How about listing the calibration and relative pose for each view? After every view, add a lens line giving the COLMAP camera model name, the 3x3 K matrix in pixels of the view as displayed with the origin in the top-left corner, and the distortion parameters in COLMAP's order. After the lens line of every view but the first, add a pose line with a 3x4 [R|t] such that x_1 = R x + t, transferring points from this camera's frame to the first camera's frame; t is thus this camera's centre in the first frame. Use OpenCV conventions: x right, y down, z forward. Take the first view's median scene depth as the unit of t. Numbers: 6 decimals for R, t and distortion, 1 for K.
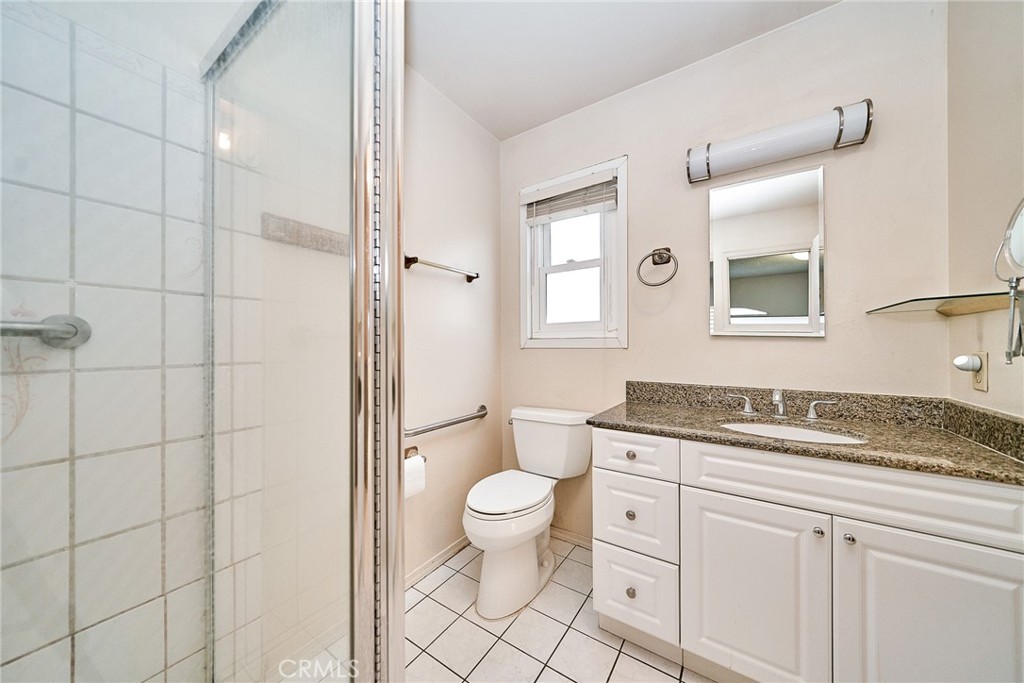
lens RADIAL K [[333.5, 0, 549.5], [0, 333.5, 344.4], [0, 0, 1]] dist [0.000006, -0.000012]
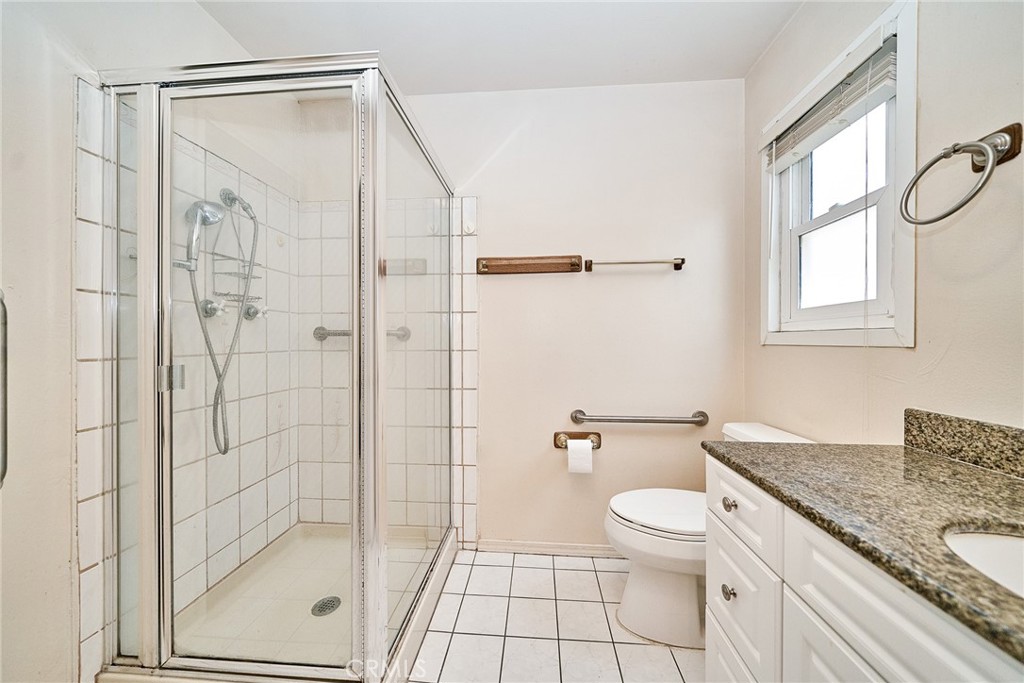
lens RADIAL K [[354.1, 0, 511.9], [0, 354.1, 342.7], [0, 0, 1]] dist [-0.008296, -0.000010]
pose [[0.483895, 0.009565, -0.875074, 0.366670], [-0.001244, 0.999947, 0.010242, -0.000727], [0.875125, -0.003867, 0.483881, 0.154048]]
